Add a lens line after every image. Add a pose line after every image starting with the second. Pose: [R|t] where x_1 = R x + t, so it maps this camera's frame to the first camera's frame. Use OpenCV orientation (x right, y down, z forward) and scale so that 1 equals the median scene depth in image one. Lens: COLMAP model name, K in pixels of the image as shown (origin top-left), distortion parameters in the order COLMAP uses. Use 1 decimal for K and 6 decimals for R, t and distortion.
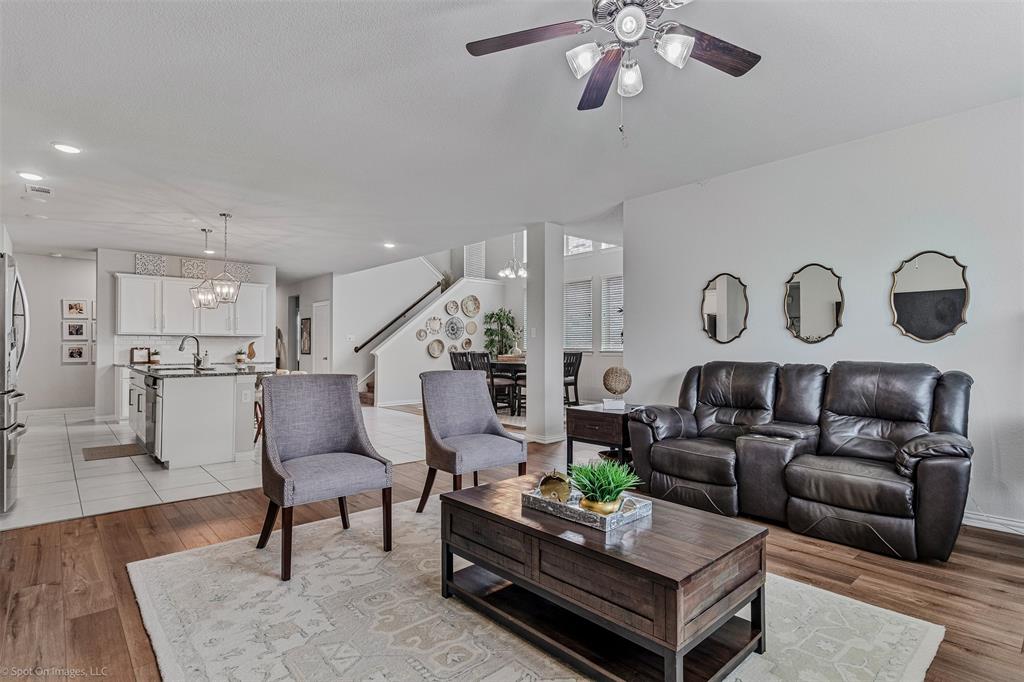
lens RADIAL K [[510.5, 0, 510.8], [0, 510.5, 343.4], [0, 0, 1]] dist [0.001233, 0.000471]
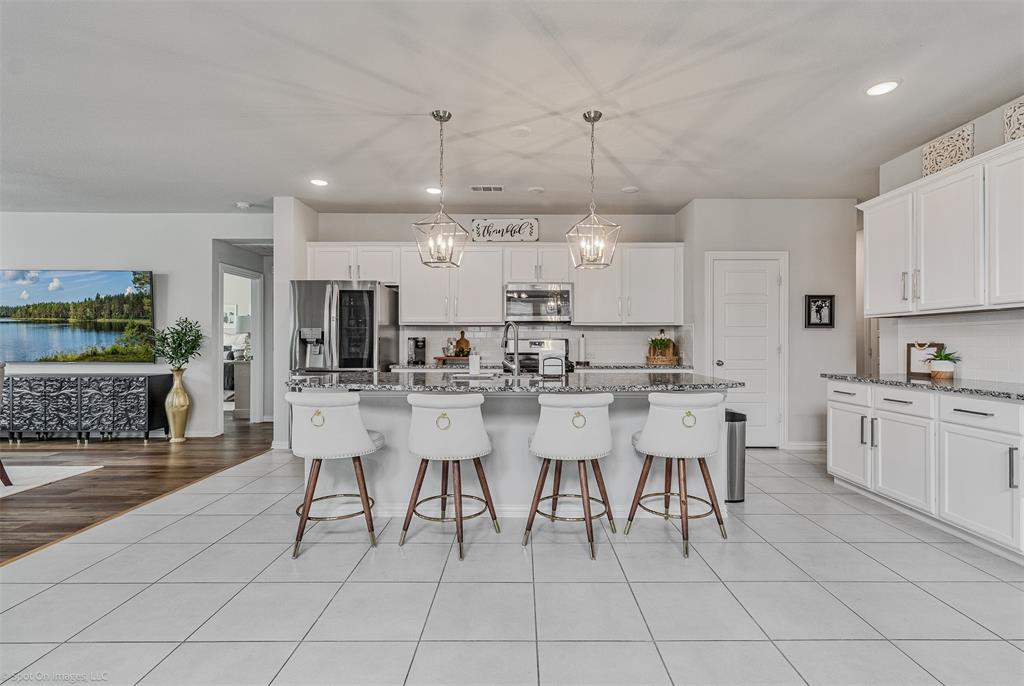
lens RADIAL K [[482.5, 0, 523.8], [0, 482.5, 343.1], [0, 0, 1]] dist [0.001086, 0.000223]
pose [[-0.656307, -0.000177, -0.754494, -0.112935], [0.004359, 0.999982, -0.004027, 0.006497], [0.754481, -0.005932, -0.656295, 0.788694]]
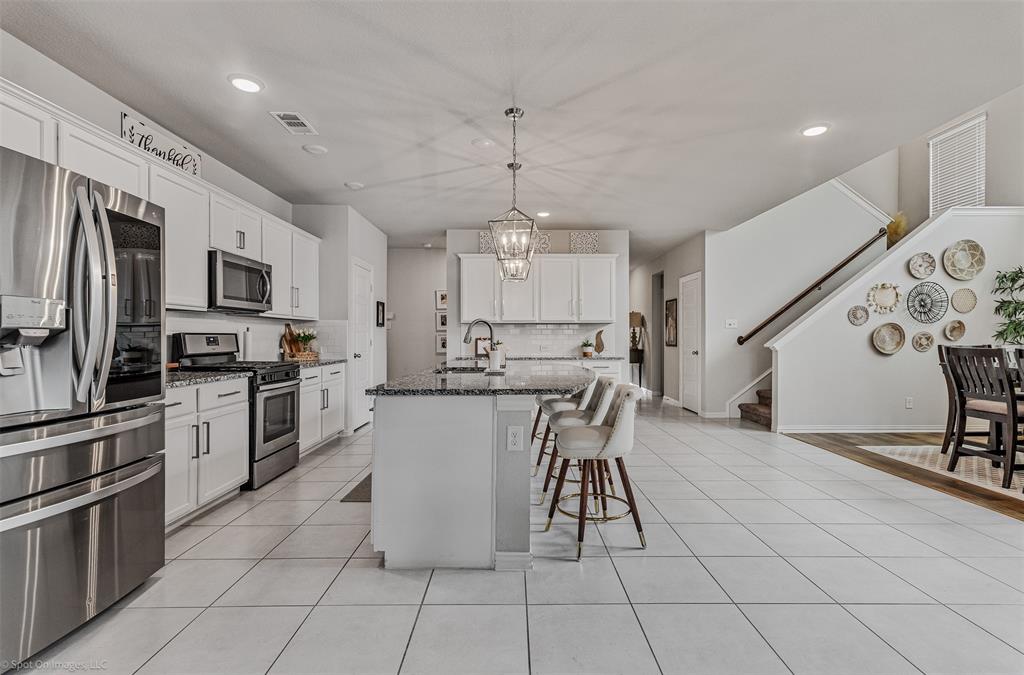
lens RADIAL K [[482.5, 0, 524.8], [0, 482.5, 337.2], [0, 0, 1]] dist [0.001086, 0.000223]
pose [[0.762666, -0.002066, -0.646789, -0.105215], [0.006478, 0.999969, 0.004445, 0.002861], [0.646760, -0.007579, 0.762656, 0.321114]]
